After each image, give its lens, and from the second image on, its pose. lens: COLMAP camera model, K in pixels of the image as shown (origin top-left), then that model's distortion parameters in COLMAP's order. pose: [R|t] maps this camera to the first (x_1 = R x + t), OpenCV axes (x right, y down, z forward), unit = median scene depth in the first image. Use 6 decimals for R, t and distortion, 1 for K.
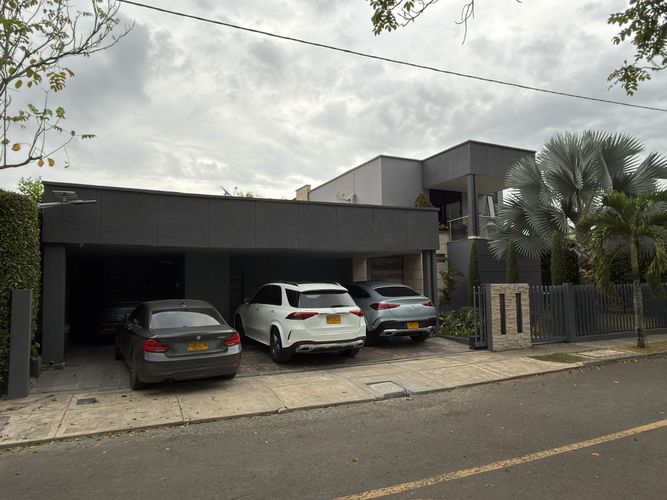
lens RADIAL K [[443.7, 0, 332.3], [0, 443.7, 251.2], [0, 0, 1]] dist [-0.004595, -0.000545]
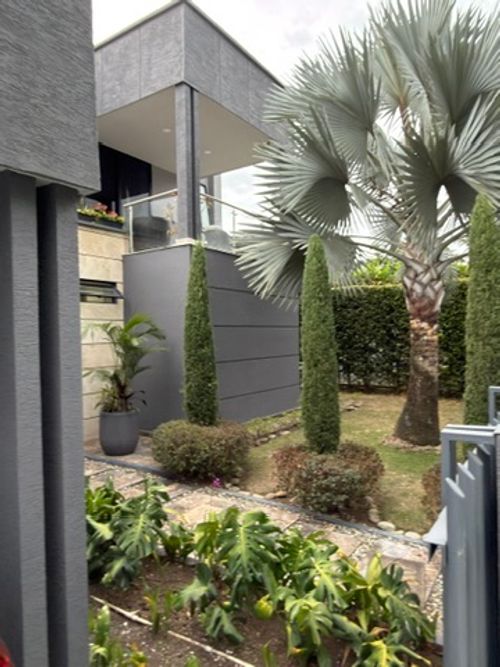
lens RADIAL K [[465.0, 0, 250.2], [0, 465.0, 334.9], [0, 0, 1]] dist [0.000731, -0.001287]
pose [[0.858479, -0.002451, 0.512844, 0.145196], [-0.029387, 0.998110, 0.053962, 0.028874], [-0.512007, -0.061396, 0.856784, 0.590440]]
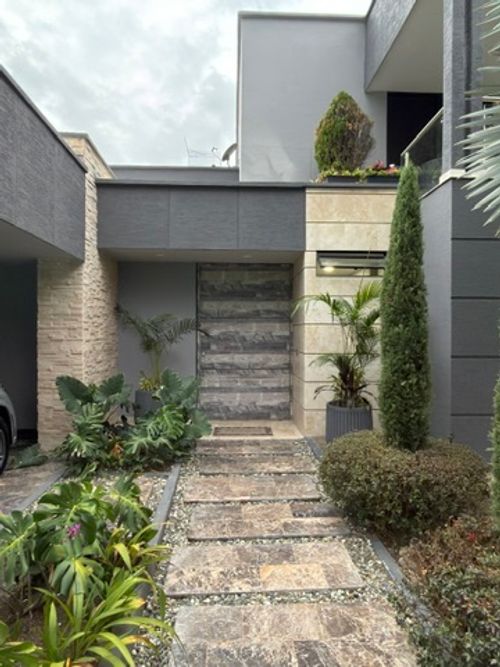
lens RADIAL K [[443.7, 0, 250.8], [0, 443.7, 331.0], [0, 0, 1]] dist [-0.004595, -0.000545]
pose [[0.944449, 0.021417, -0.327960, 0.285940], [0.004065, 0.997037, 0.076816, 0.042974], [0.328633, -0.073882, 0.941563, 0.672029]]
